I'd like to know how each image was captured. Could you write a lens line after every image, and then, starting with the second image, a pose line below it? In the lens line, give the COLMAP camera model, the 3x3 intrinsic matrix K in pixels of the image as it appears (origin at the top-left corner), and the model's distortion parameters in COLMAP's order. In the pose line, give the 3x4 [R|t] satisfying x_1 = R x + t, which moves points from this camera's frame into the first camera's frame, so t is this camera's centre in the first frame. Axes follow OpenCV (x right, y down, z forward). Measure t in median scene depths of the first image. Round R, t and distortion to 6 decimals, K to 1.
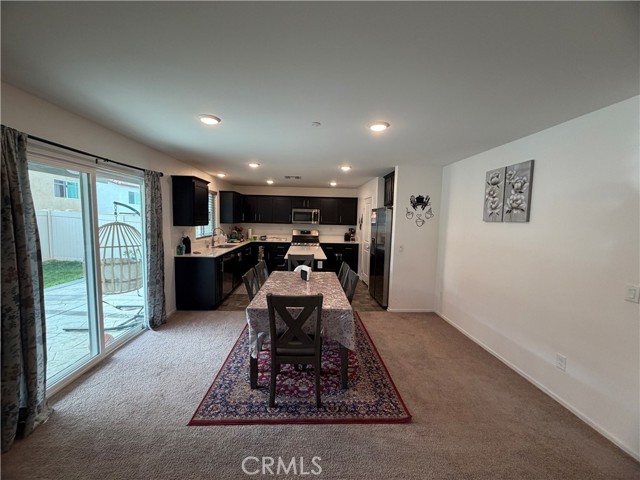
lens RADIAL K [[256.6, 0, 321.1], [0, 256.6, 237.9], [0, 0, 1]] dist [0.013780, 0.000293]
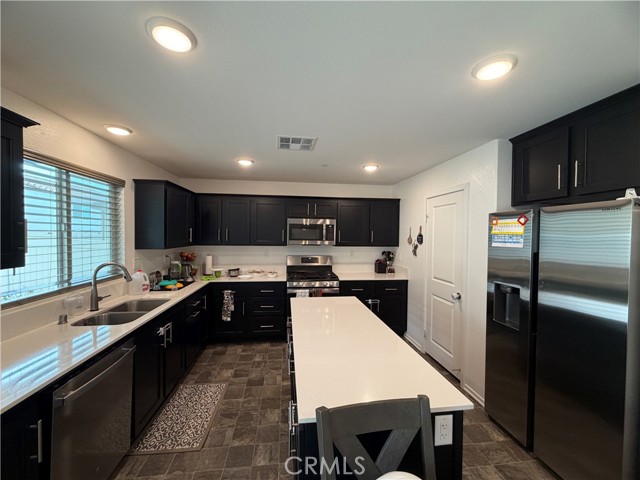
lens RADIAL K [[256.6, 0, 316.0], [0, 256.6, 240.5], [0, 0, 1]] dist [0.013780, 0.000293]
pose [[0.998134, -0.014604, 0.059295, -0.083734], [0.017492, 0.998671, -0.048473, -0.038715], [-0.058508, 0.049420, 0.997063, 0.450399]]
